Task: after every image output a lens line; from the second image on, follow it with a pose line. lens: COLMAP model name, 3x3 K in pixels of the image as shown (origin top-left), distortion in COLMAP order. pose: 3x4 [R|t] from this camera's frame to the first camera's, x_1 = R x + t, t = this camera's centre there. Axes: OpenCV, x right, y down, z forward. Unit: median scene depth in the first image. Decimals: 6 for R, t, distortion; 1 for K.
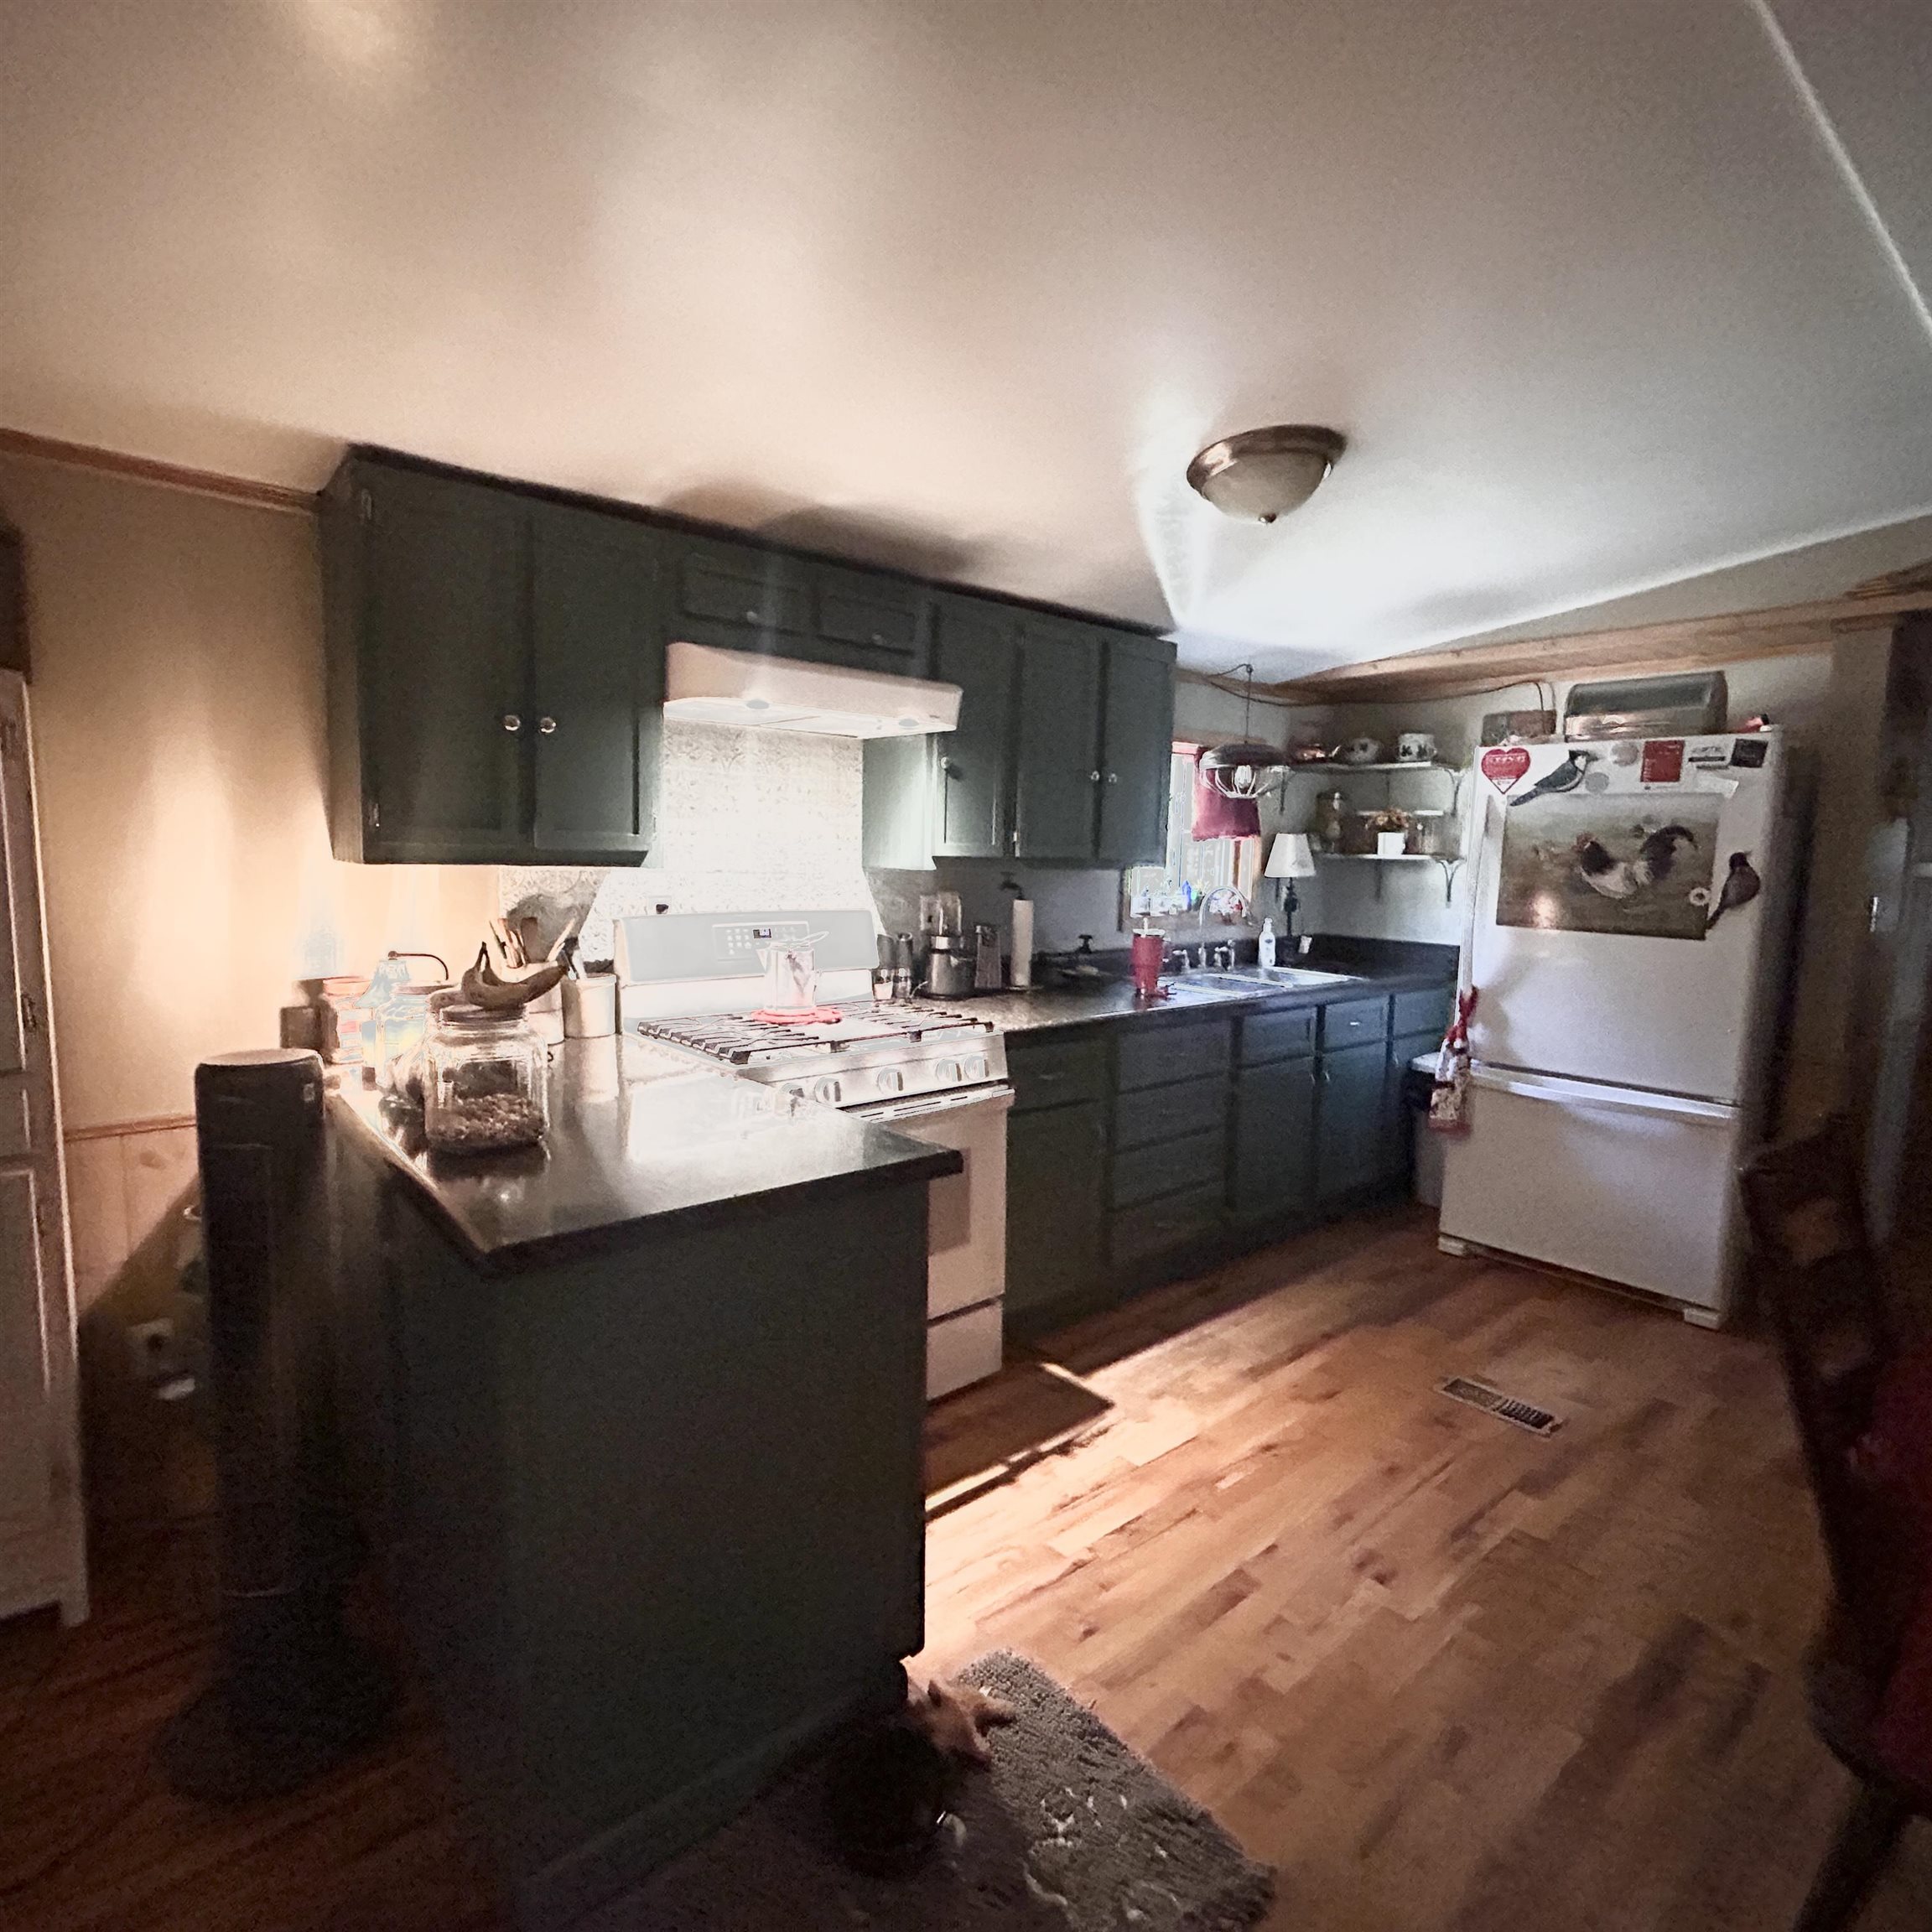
lens RADIAL K [[1046.1, 0, 958.7], [0, 1046.1, 967.4], [0, 0, 1]] dist [-0.013419, 0.009136]
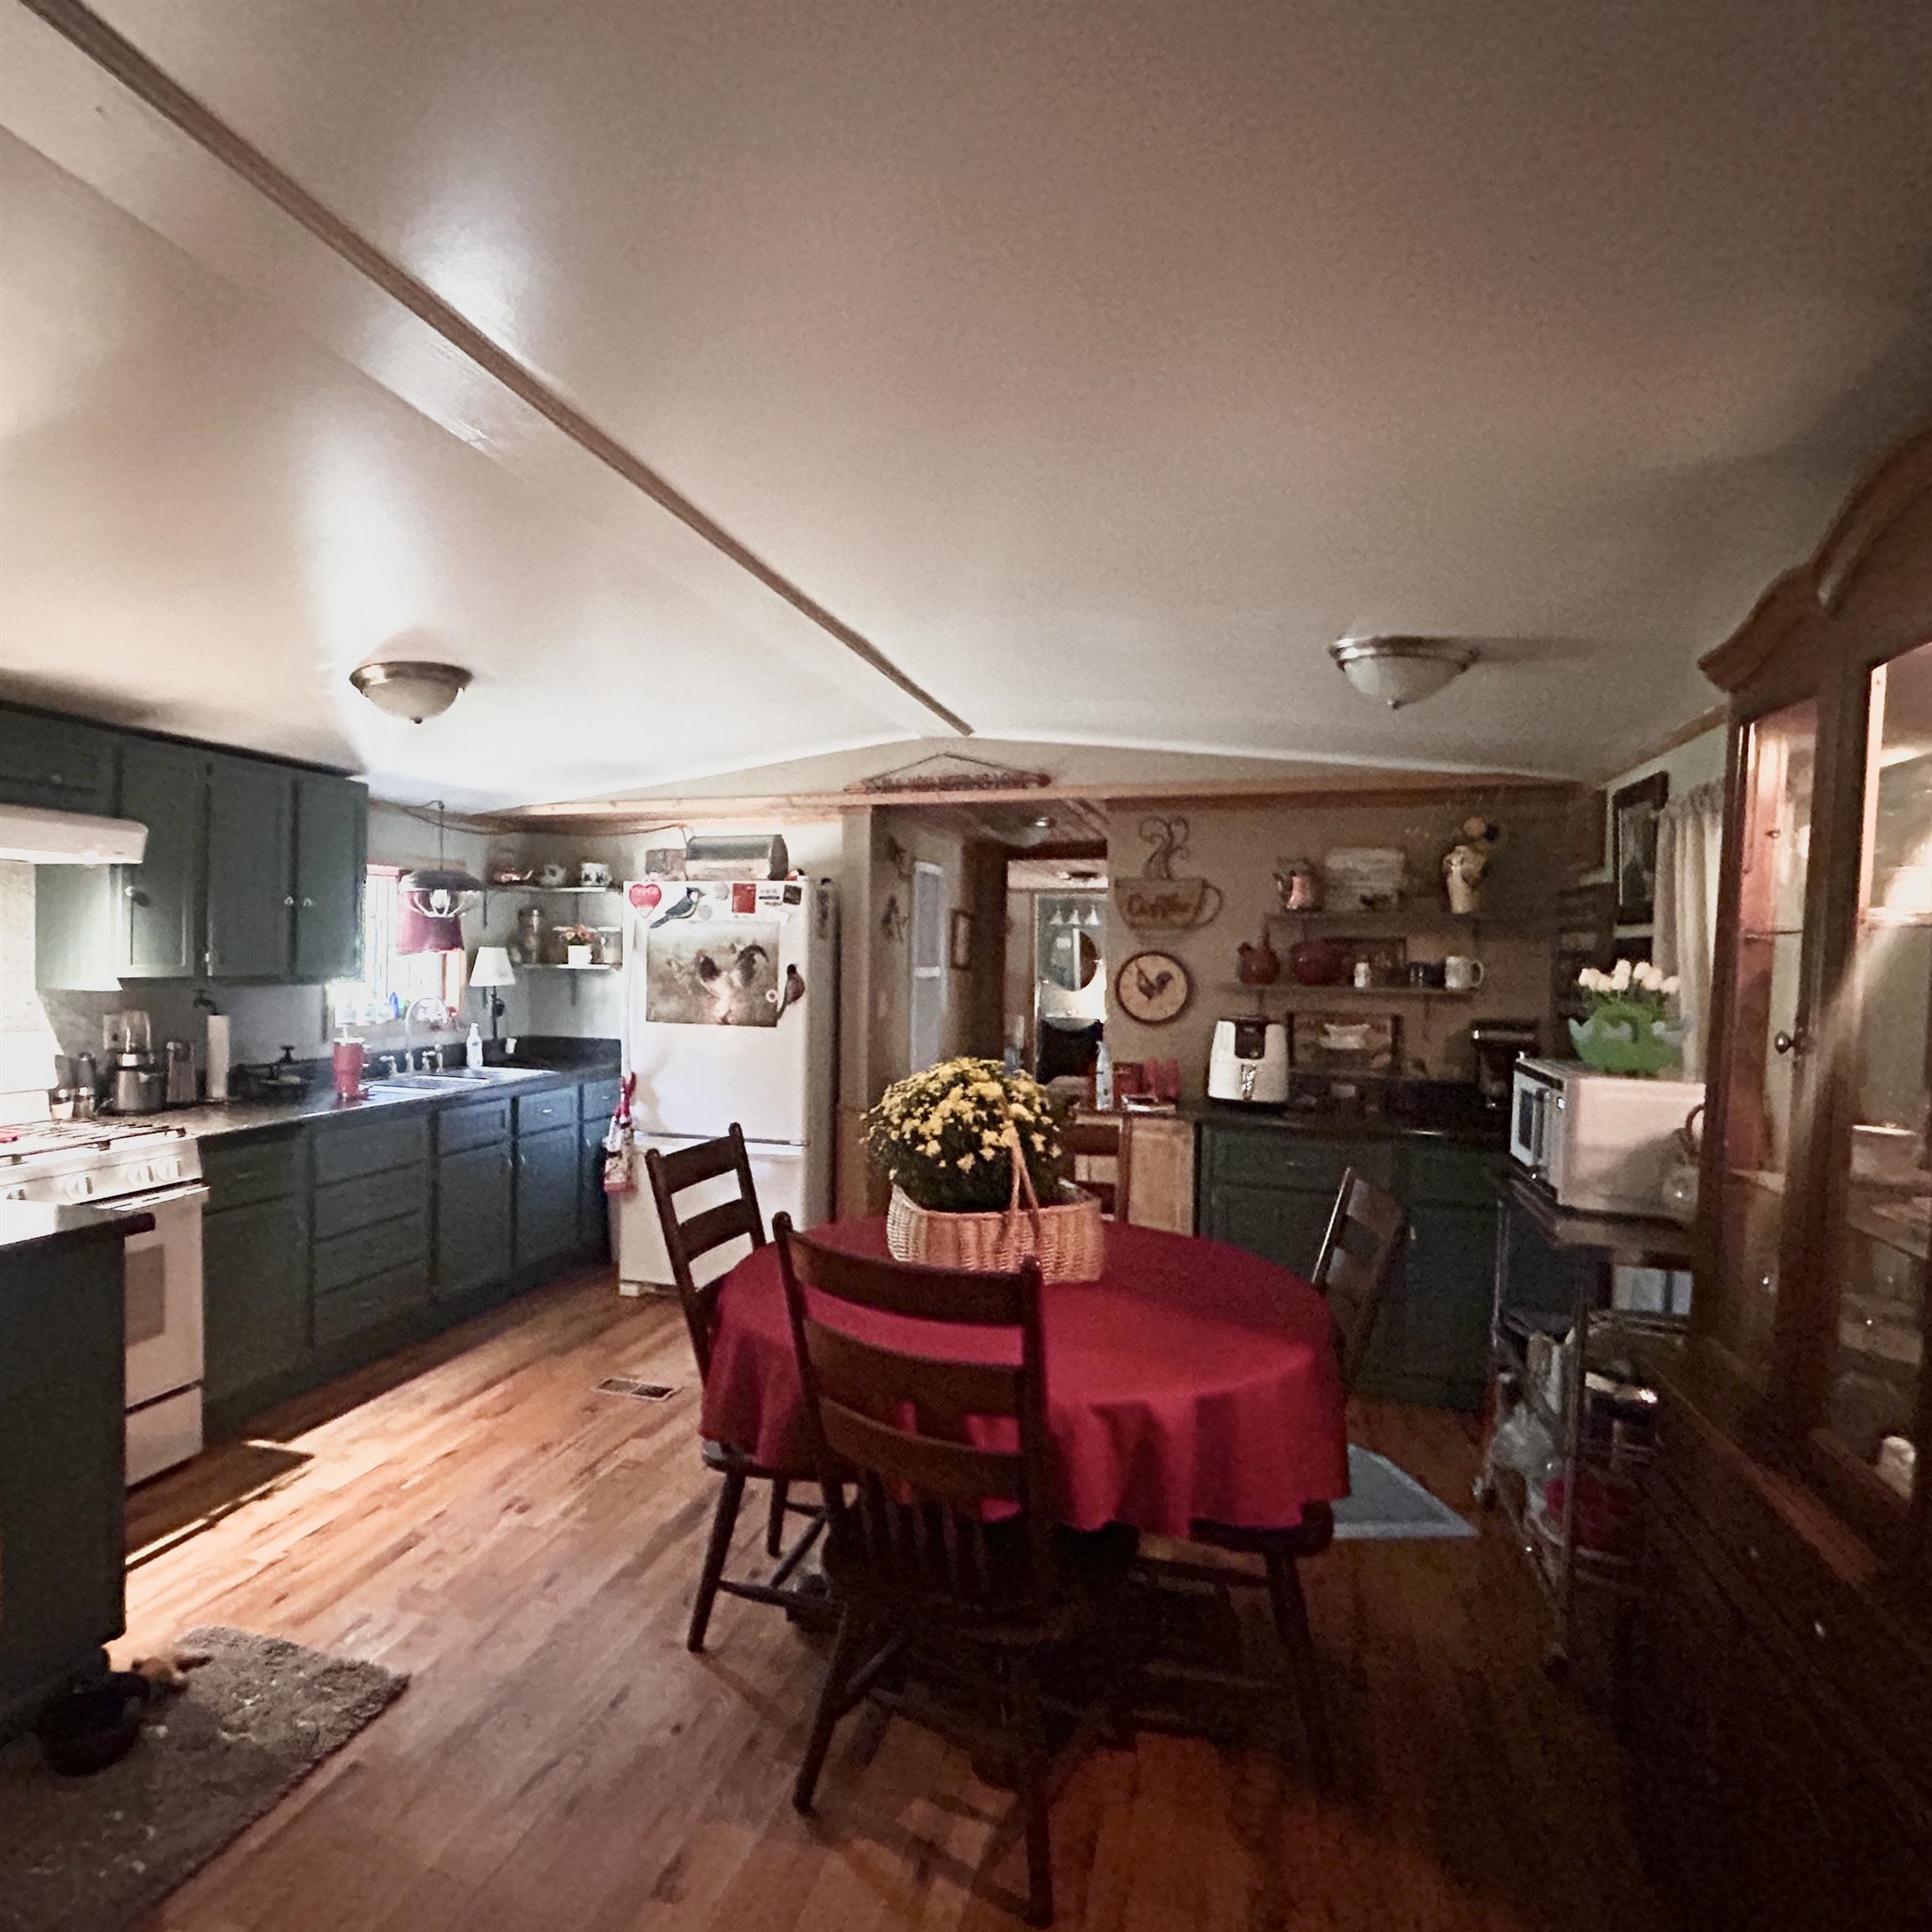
lens RADIAL K [[1161.7, 0, 844.1], [0, 1161.7, 968.9], [0, 0, 1]] dist [-0.002325, -0.002213]
pose [[0.856976, -0.014749, 0.515145, -0.000100], [0.062756, 0.995138, -0.075907, 0.019214], [-0.511520, 0.097379, 0.853735, -0.365718]]
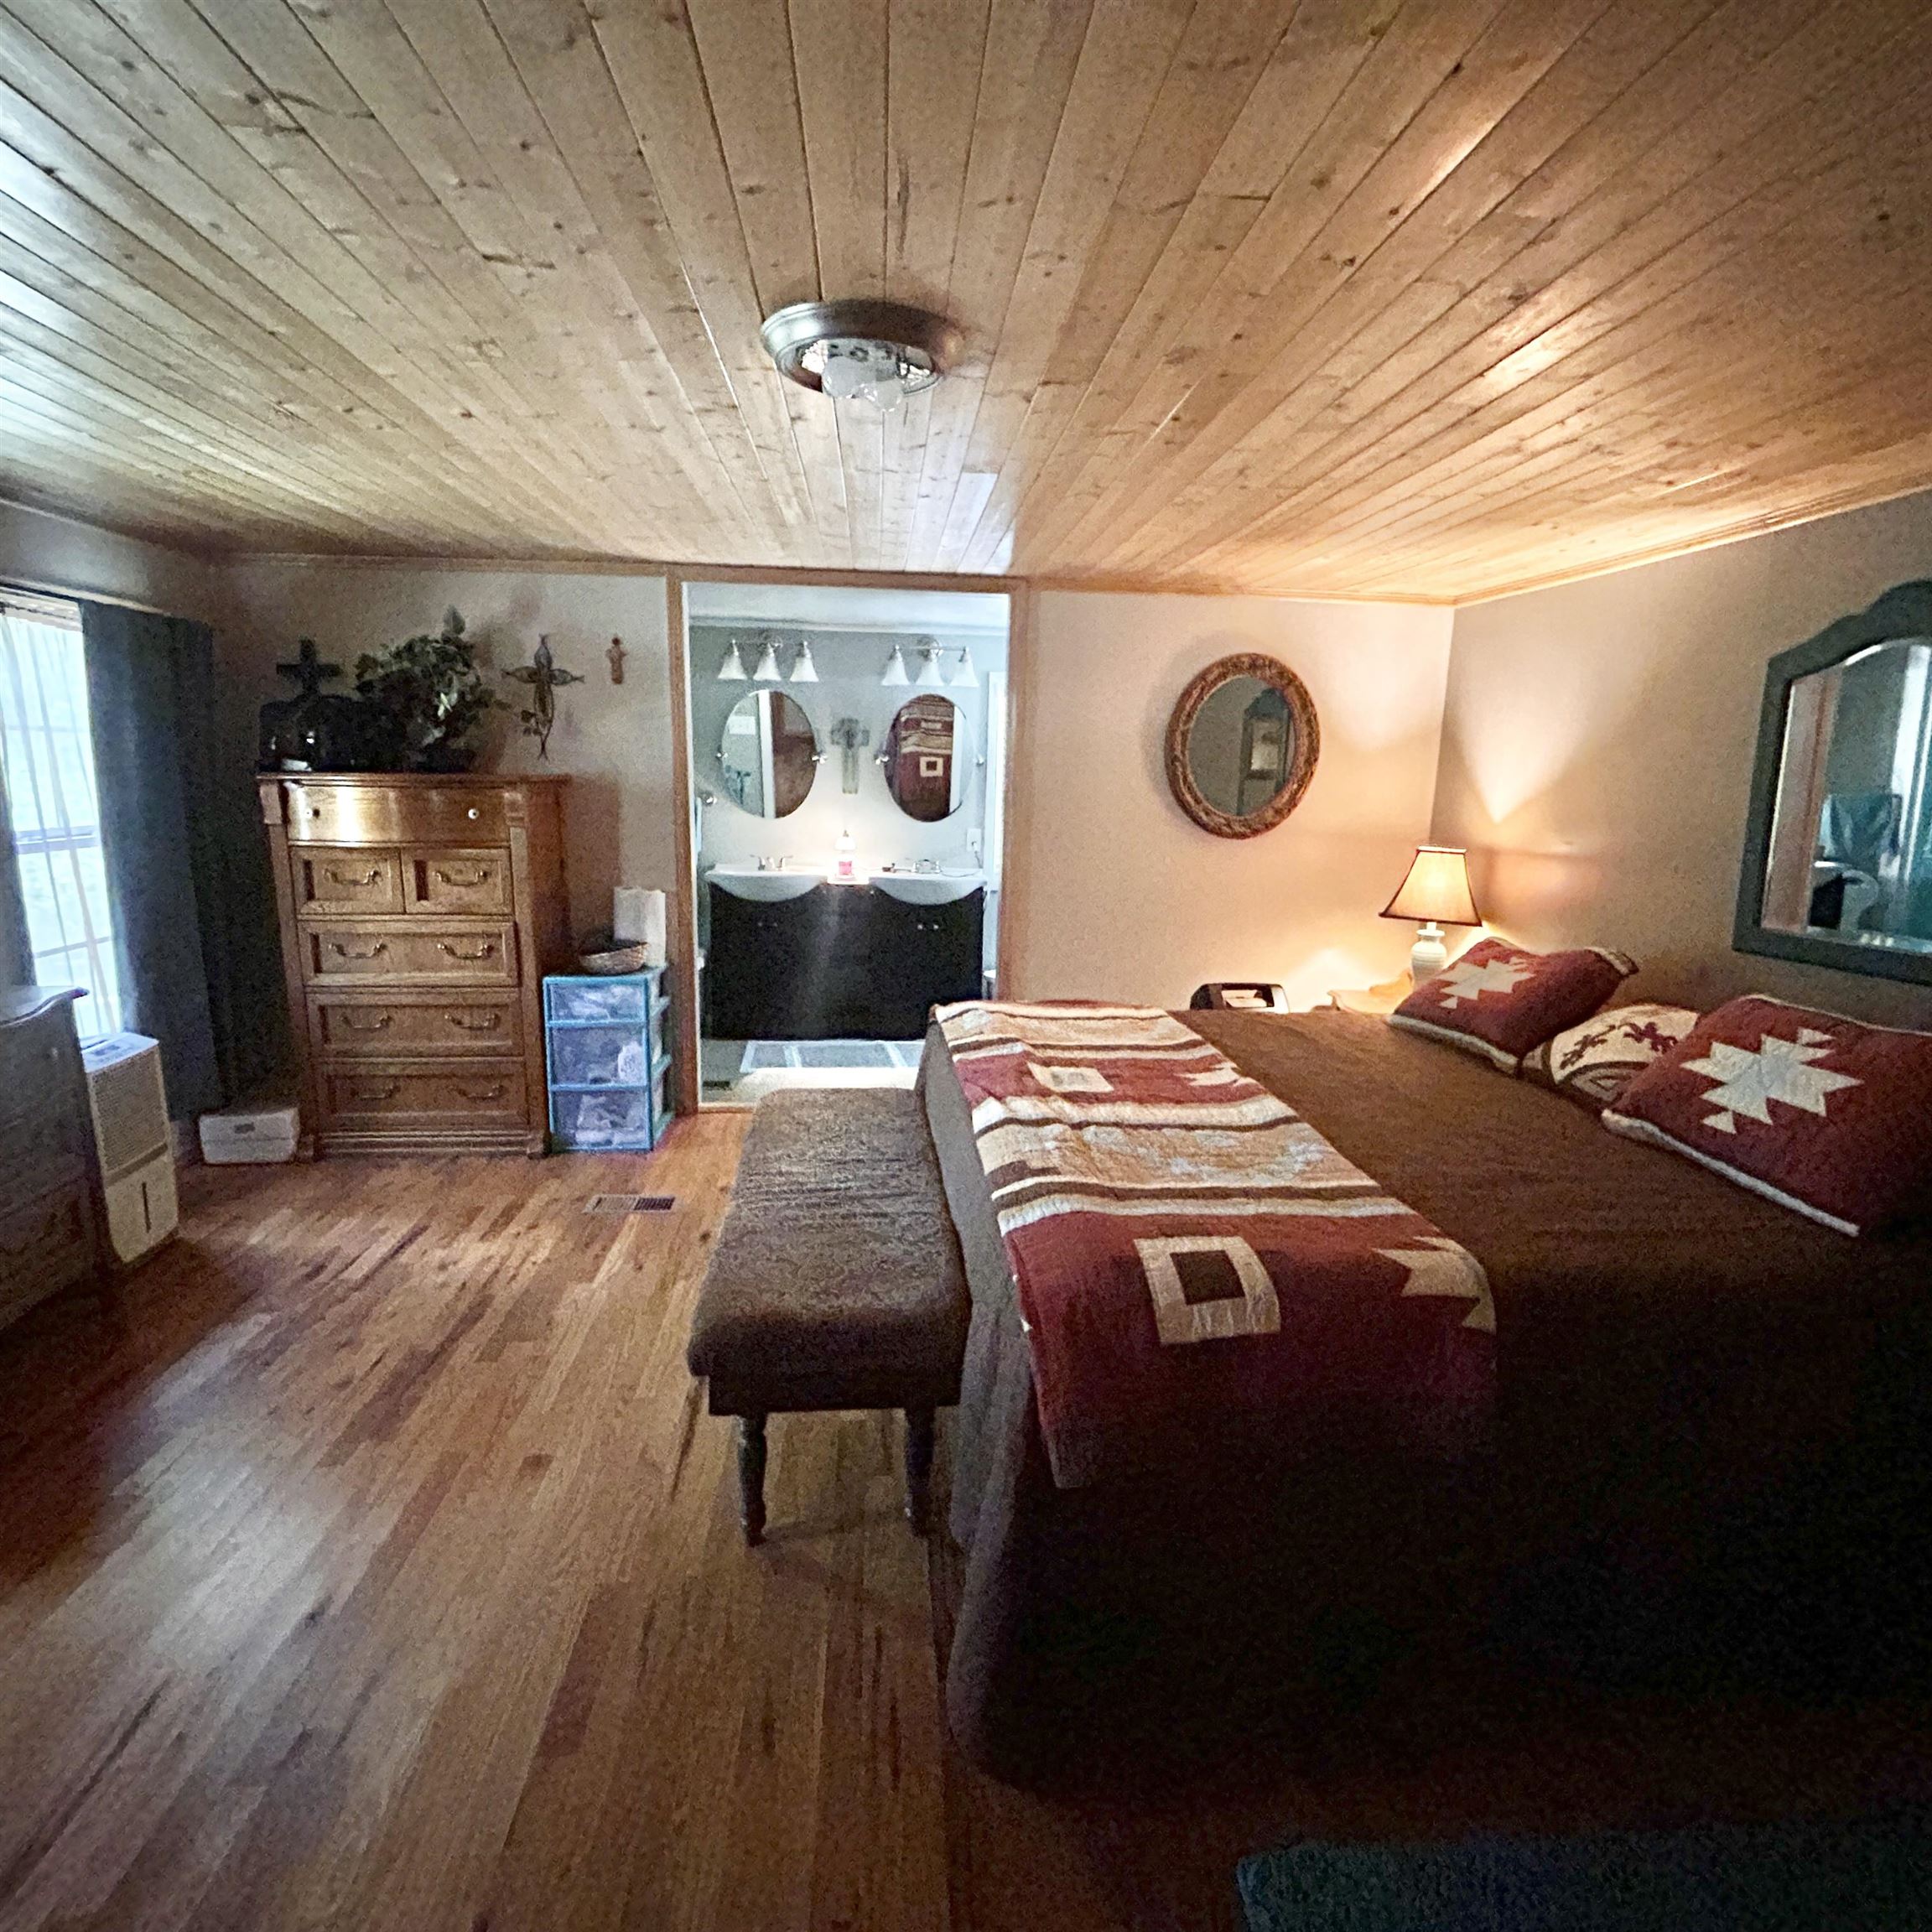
lens RADIAL K [[1046.9, 0, 958.8], [0, 1046.9, 964.4], [0, 0, 1]] dist [-0.003324, 0.002240]
pose [[0.584006, -0.159456, 0.795934, 1.435172], [0.082943, 0.987107, 0.136897, -0.128736], [-0.807501, -0.013932, 0.589702, 1.303935]]
